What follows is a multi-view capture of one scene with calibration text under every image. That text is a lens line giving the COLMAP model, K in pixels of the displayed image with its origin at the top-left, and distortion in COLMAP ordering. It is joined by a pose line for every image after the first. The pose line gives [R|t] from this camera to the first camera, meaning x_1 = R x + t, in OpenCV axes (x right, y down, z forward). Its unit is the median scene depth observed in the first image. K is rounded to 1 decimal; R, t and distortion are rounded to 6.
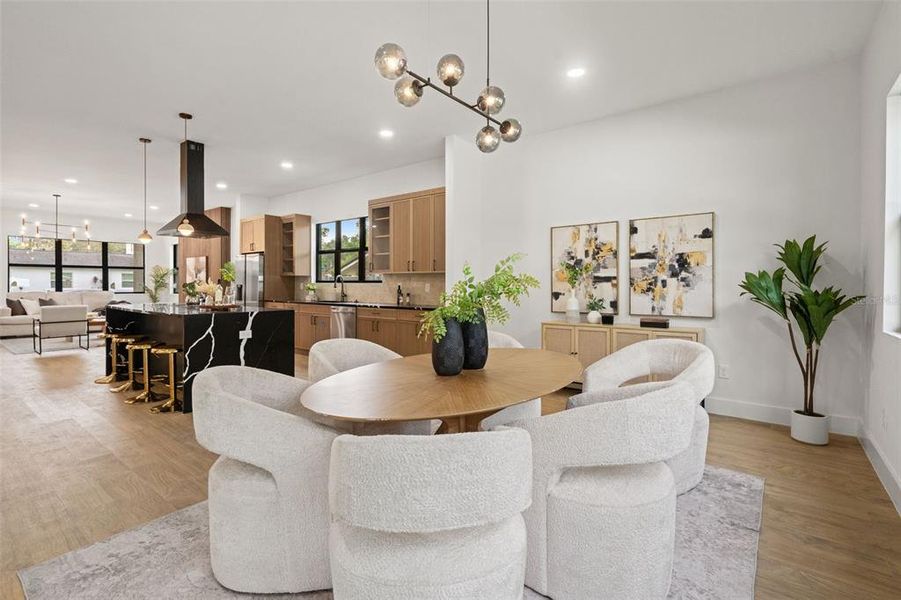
lens RADIAL K [[420.7, 0, 449.0], [0, 420.7, 286.2], [0, 0, 1]] dist [0.003749, -0.000947]
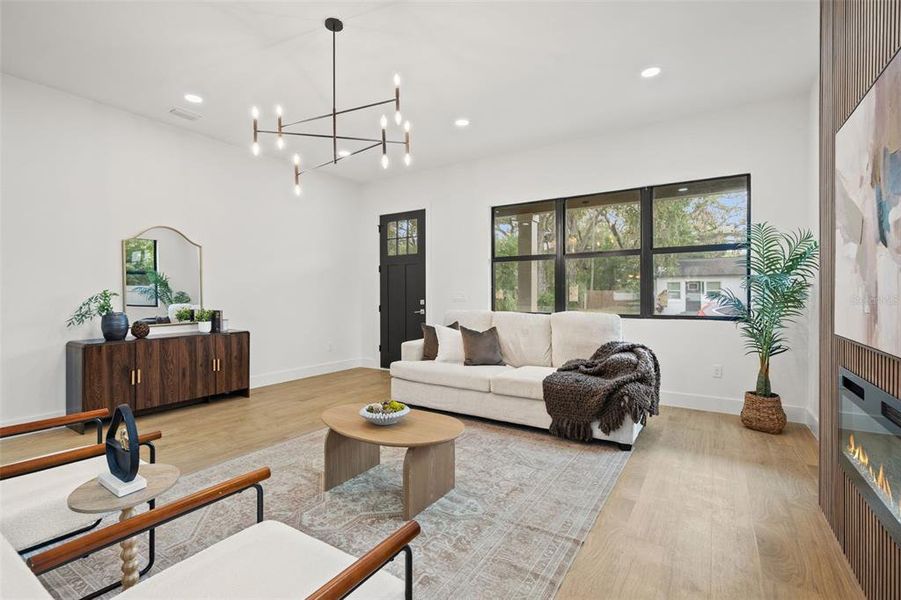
lens RADIAL K [[420.7, 0, 442.8], [0, 420.7, 295.9], [0, 0, 1]] dist [0.003749, -0.000947]
pose [[0.085121, 0.001565, -0.996369, -0.786505], [-0.006034, 0.999981, 0.001055, -0.004166], [0.996352, 0.005923, 0.085128, 1.398729]]
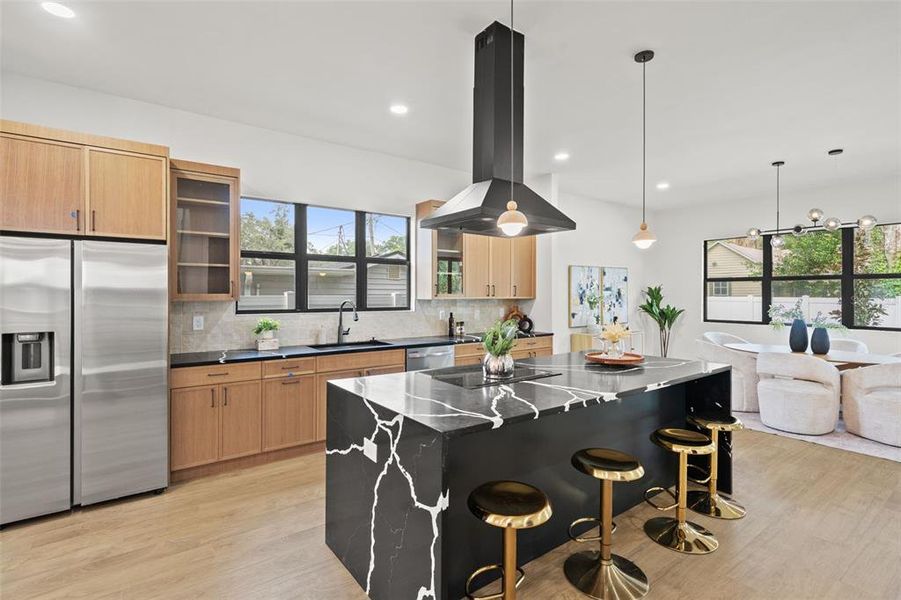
lens RADIAL K [[420.7, 0, 455.5], [0, 420.7, 294.8], [0, 0, 1]] dist [0.003749, -0.000947]
pose [[0.265674, 0.000546, 0.964063, -0.908546], [0.010055, 0.999944, -0.003337, -0.034199], [-0.964010, 0.010580, 0.265654, 0.775979]]
